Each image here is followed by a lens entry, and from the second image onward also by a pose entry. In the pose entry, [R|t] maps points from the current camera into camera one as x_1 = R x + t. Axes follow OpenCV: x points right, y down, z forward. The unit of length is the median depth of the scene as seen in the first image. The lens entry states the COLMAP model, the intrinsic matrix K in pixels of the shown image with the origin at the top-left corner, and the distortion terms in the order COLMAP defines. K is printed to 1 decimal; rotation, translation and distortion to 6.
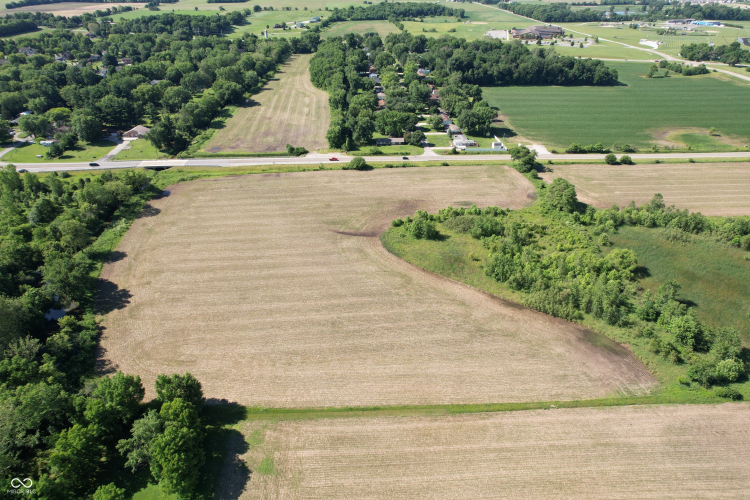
lens RADIAL K [[479.9, 0, 374.4], [0, 479.9, 250.2], [0, 0, 1]] dist [-0.079527, 0.075375]
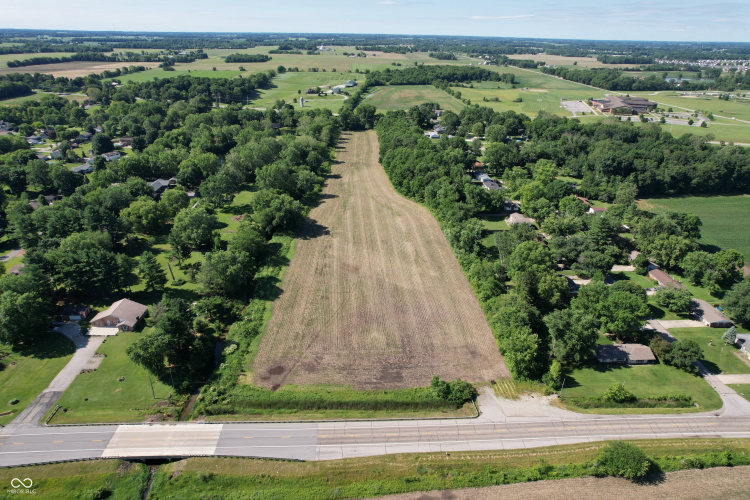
lens RADIAL K [[479.9, 0, 374.4], [0, 479.9, 250.2], [0, 0, 1]] dist [-0.079527, 0.075375]
pose [[0.999876, 0.015119, -0.004490, -0.194812], [-0.015508, 0.994316, -0.105335, -0.239485], [0.002871, 0.105392, 0.994427, 0.420516]]
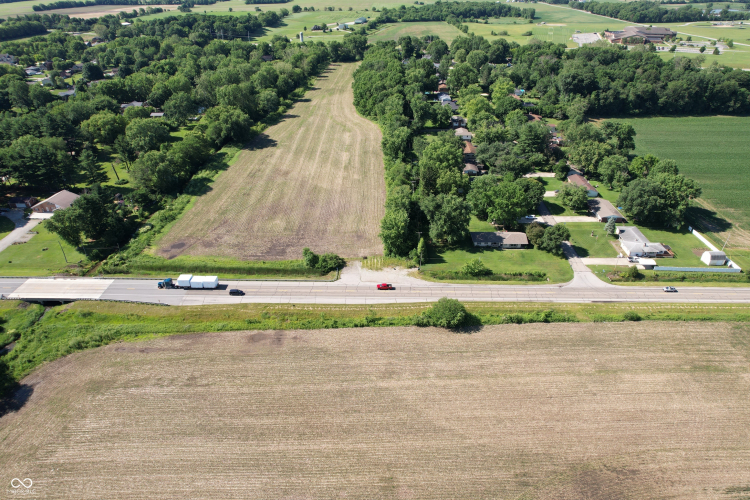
lens RADIAL K [[479.9, 0, 374.4], [0, 479.9, 250.2], [0, 0, 1]] dist [-0.079527, 0.075375]
pose [[0.996426, 0.033299, -0.077629, -0.054509], [-0.033837, 0.999411, -0.005632, -0.178240], [0.077395, 0.008238, 0.996966, 0.393950]]
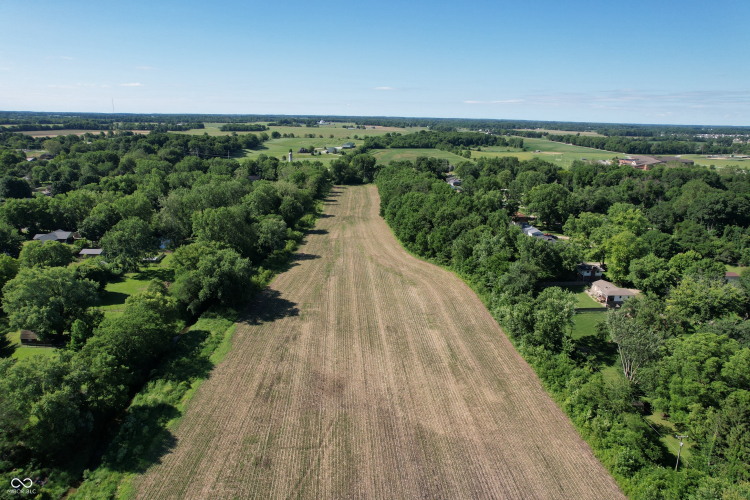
lens RADIAL K [[479.9, 0, 374.4], [0, 479.9, 250.2], [0, 0, 1]] dist [-0.079527, 0.075375]
pose [[0.999846, 0.016775, -0.005113, -0.196854], [-0.017527, 0.965596, -0.259454, -0.282752], [0.000585, 0.259504, 0.965742, 0.694302]]
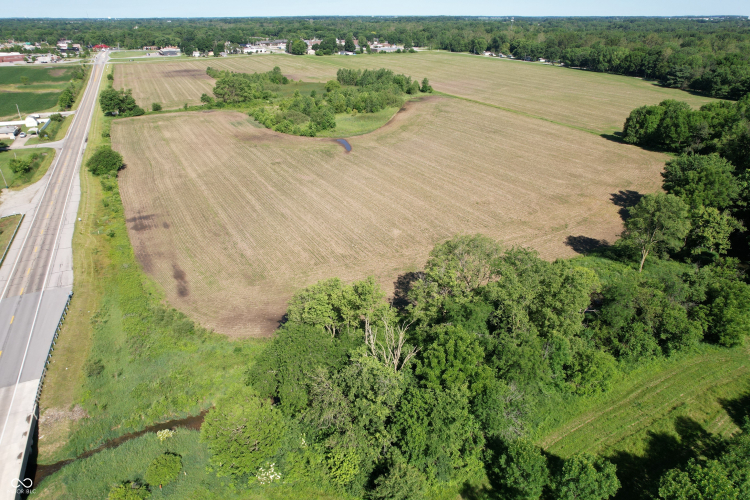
lens RADIAL K [[479.9, 0, 374.4], [0, 479.9, 250.2], [0, 0, 1]] dist [-0.079527, 0.075375]
pose [[-0.387046, -0.413846, 0.823970, -0.467029], [0.476368, 0.675374, 0.562978, -0.201156], [-0.789474, 0.610411, -0.064257, 0.641491]]
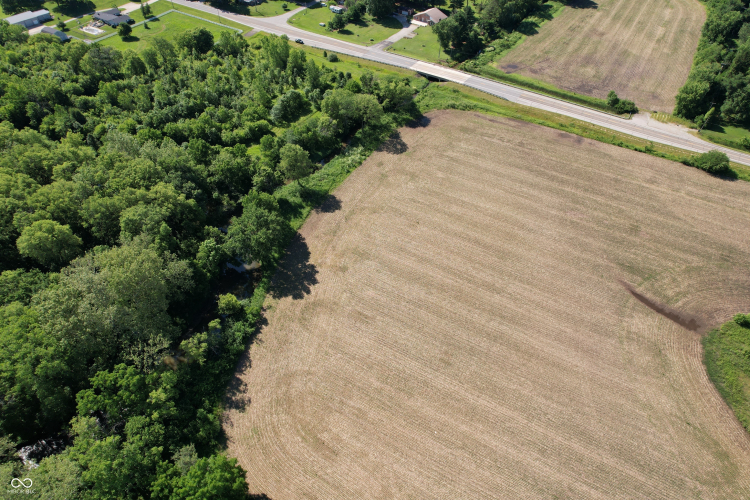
lens RADIAL K [[479.9, 0, 374.4], [0, 479.9, 250.2], [0, 0, 1]] dist [-0.079527, 0.075375]
pose [[0.807999, 0.420899, -0.412288, -0.067581], [-0.309832, 0.898733, 0.310296, -0.098711], [0.501140, -0.122979, 0.856583, 0.183342]]
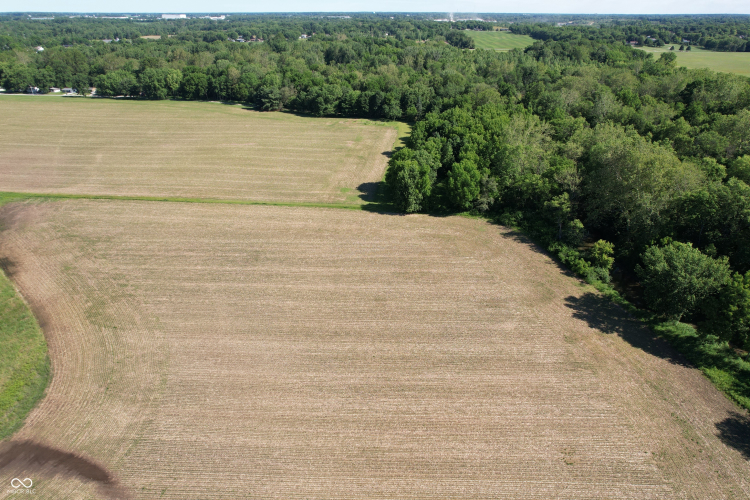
lens RADIAL K [[479.9, 0, 374.4], [0, 479.9, 250.2], [0, 0, 1]] dist [-0.079527, 0.075375]
pose [[-0.988832, -0.069531, 0.131818, -0.158915], [0.075115, 0.531409, 0.843779, -0.204755], [-0.128718, 0.844257, -0.520251, 0.579910]]
